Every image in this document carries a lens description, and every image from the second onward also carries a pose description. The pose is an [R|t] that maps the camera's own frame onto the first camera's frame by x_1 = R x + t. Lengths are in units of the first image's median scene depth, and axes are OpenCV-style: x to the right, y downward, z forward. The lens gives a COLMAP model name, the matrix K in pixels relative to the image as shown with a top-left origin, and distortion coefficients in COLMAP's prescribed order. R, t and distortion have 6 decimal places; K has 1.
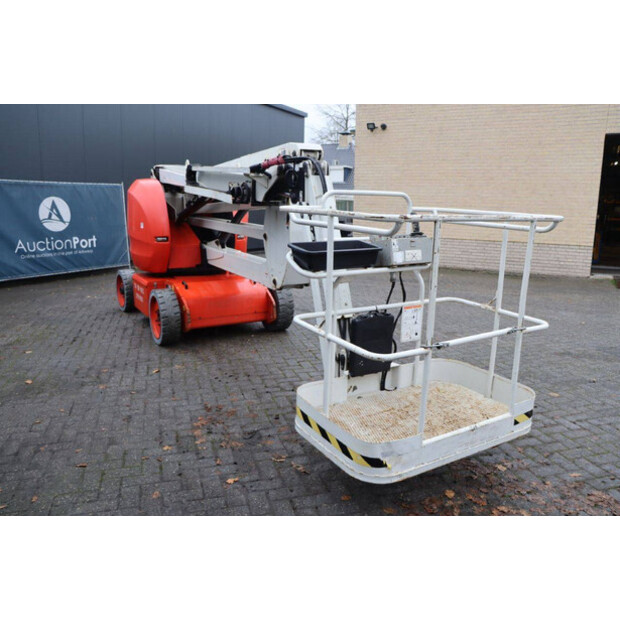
lens RADIAL K [[507.4, 0, 303.5], [0, 507.4, 307.5], [0, 0, 1]] dist [-0.161923, 0.134543]
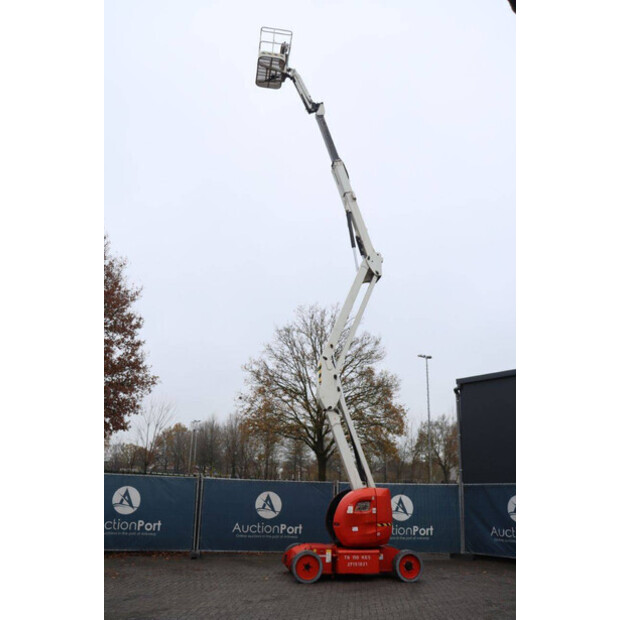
lens RADIAL K [[507.4, 0, 313.9], [0, 507.4, 314.1], [0, 0, 1]] dist [-0.161923, 0.134543]
pose [[-0.353479, -0.334566, -0.873566, 2.989520], [-0.209706, 0.938427, -0.274552, -0.637942], [0.911634, 0.086144, -0.401875, 3.009148]]
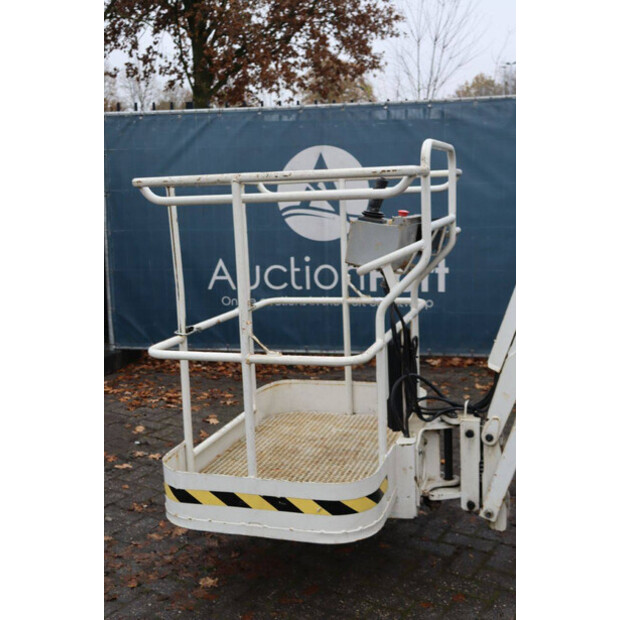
lens RADIAL K [[744.8, 0, 315.4], [0, 744.8, 319.6], [0, 0, 1]] dist [-0.002170, 0.000000]
pose [[-0.742177, 0.125232, -0.658400, 0.795777], [-0.122784, 0.940353, 0.317270, -0.275138], [0.658861, 0.316311, -0.682532, 1.461337]]
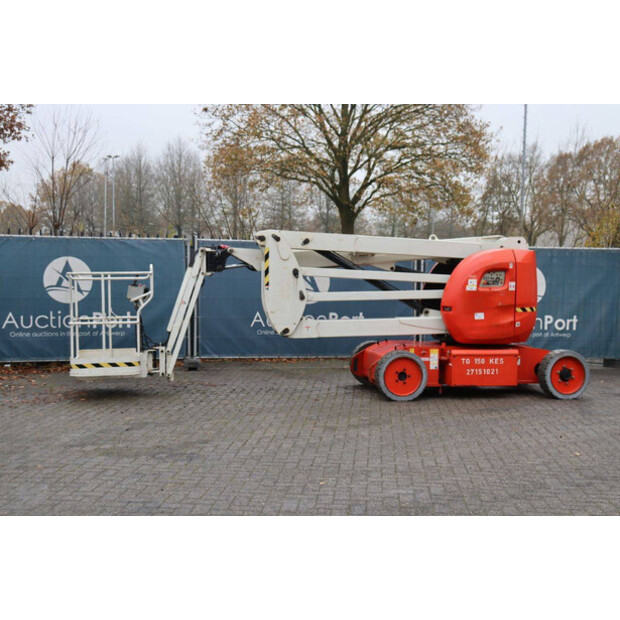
lens RADIAL K [[854.9, 0, 319.7], [0, 854.9, 303.9], [0, 0, 1]] dist [0.063481, 0.000000]
pose [[-0.338288, 0.015825, -0.940910, 2.967426], [-0.202694, 0.975164, 0.089276, -0.488202], [0.918954, 0.220918, -0.326679, 2.605019]]
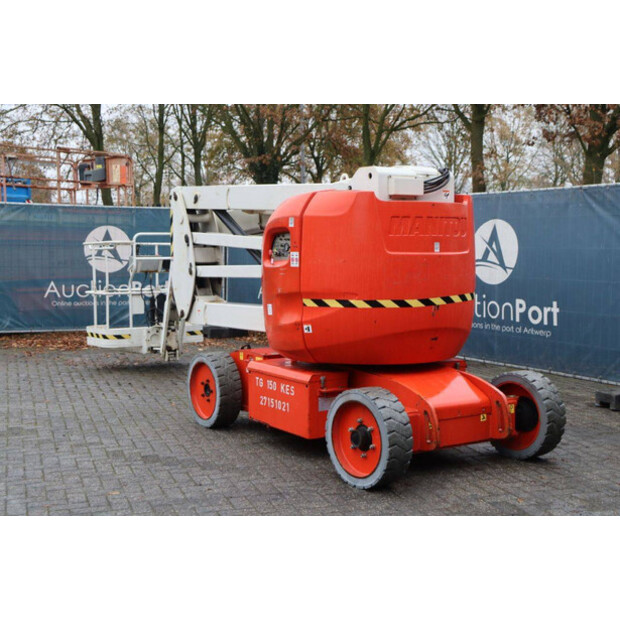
lens RADIAL K [[875.4, 0, 325.9], [0, 875.4, 311.1], [0, 0, 1]] dist [0.099526, 0.000000]
pose [[-0.997944, -0.004467, -0.063935, -0.255859], [-0.021948, 0.961071, 0.275429, -0.813297], [0.060216, 0.276266, -0.959193, 3.990373]]
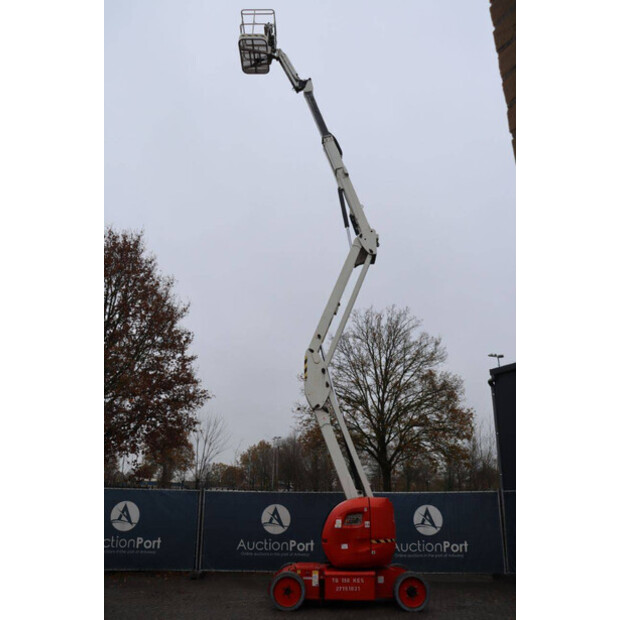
lens RADIAL K [[507.4, 0, 312.1], [0, 507.4, 314.1], [0, 0, 1]] dist [-0.161923, 0.134543]
pose [[-0.513897, -0.323017, -0.794714, 2.312652], [-0.181196, 0.946371, -0.267490, -0.716353], [0.838497, 0.006537, -0.544867, 3.390527]]
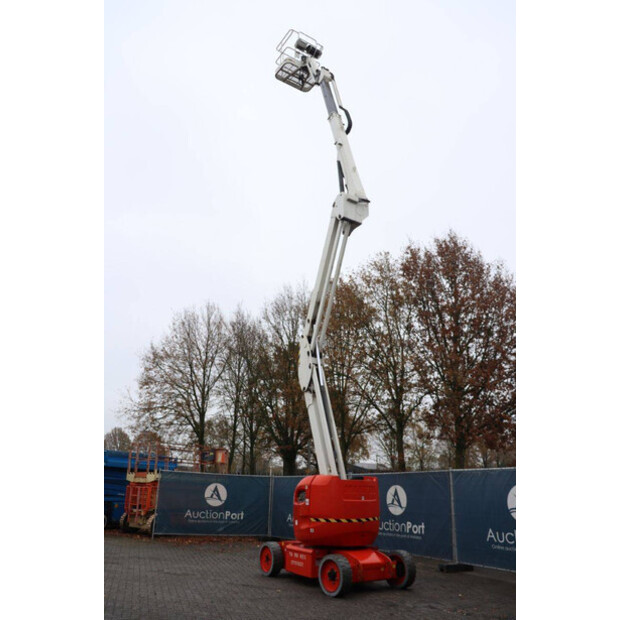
lens RADIAL K [[507.4, 0, 311.1], [0, 507.4, 313.3], [0, 0, 1]] dist [-0.161923, 0.134543]
pose [[-0.998594, -0.042156, -0.032132, -0.201580], [-0.037150, 0.989023, -0.143014, -1.021687], [0.037808, -0.141620, -0.989199, 4.937334]]
